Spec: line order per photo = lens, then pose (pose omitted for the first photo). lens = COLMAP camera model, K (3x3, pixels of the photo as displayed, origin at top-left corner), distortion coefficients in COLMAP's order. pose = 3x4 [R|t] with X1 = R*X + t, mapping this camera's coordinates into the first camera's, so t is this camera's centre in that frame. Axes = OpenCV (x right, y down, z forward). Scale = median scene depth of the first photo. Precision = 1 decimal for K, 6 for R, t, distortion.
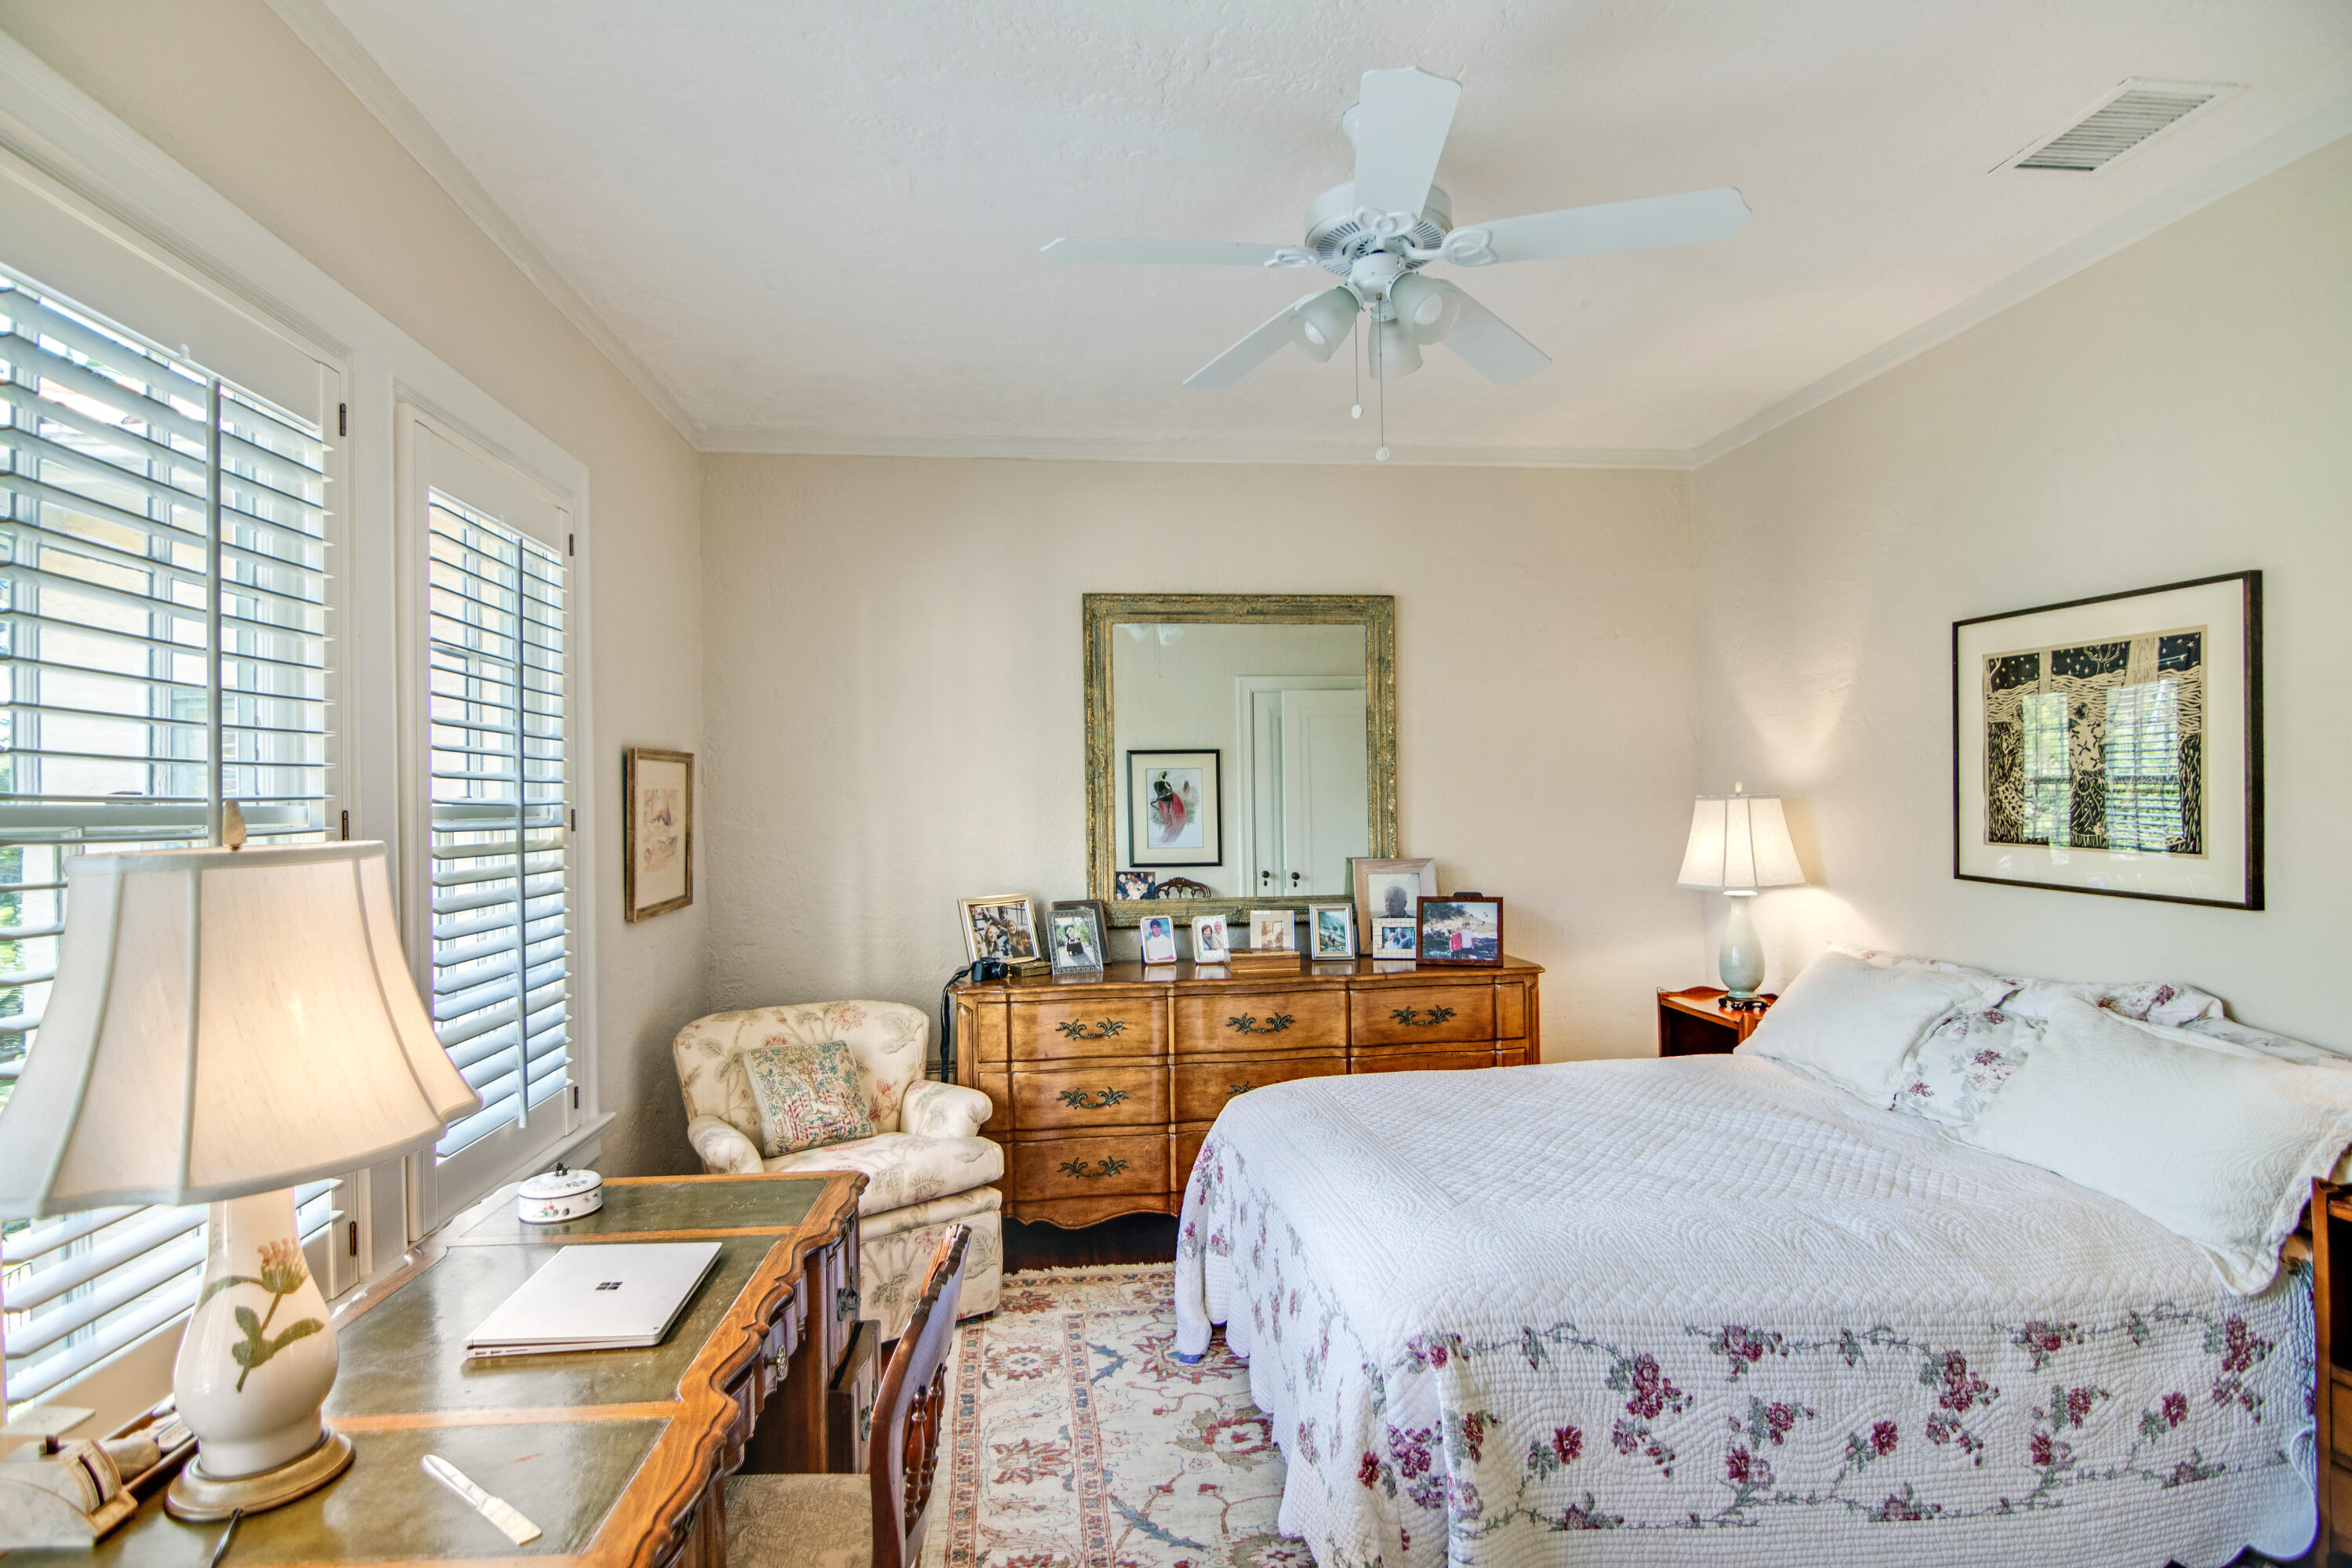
lens RADIAL K [[1190.7, 0, 1176.3], [0, 1190.7, 789.8], [0, 0, 1]] dist [-0.003406, -0.012209]
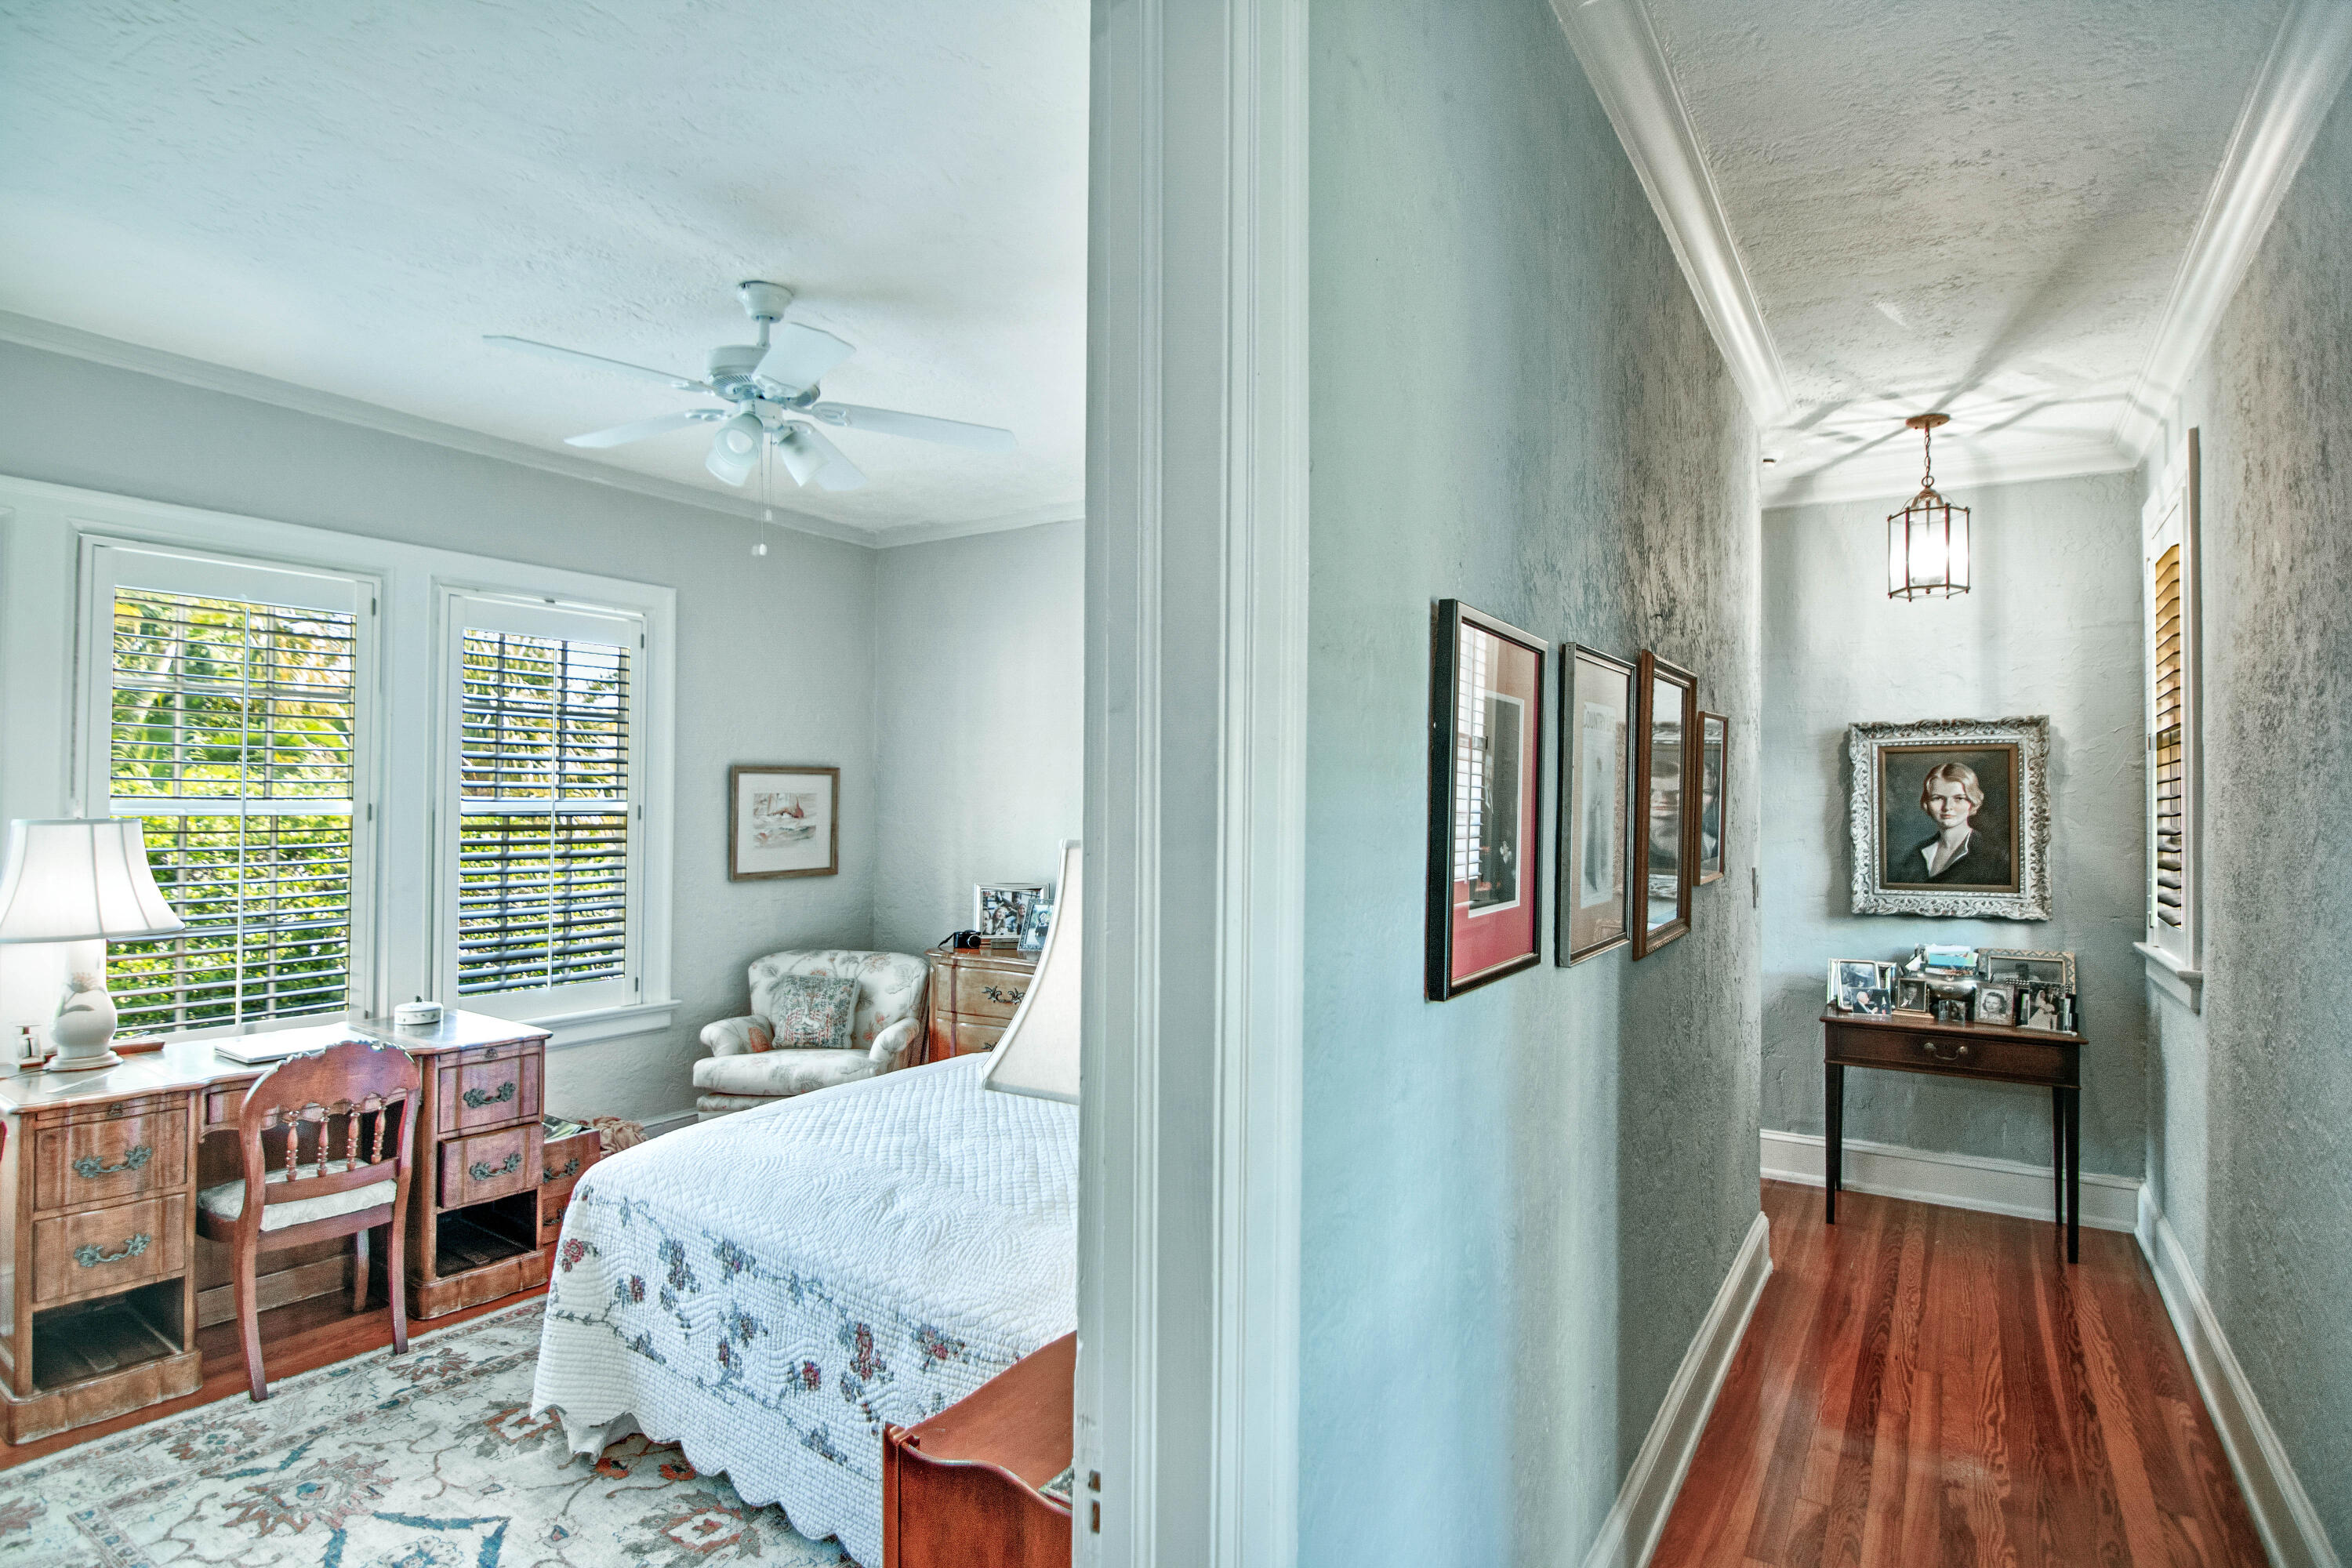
lens RADIAL K [[1190.7, 0, 1176.3], [0, 1190.7, 789.8], [0, 0, 1]] dist [-0.003406, -0.012209]
pose [[0.767674, 0.012433, -0.640720, 1.593727], [-0.012041, 0.999915, 0.004977, -0.033160], [0.640727, 0.003894, 0.767759, 0.333581]]
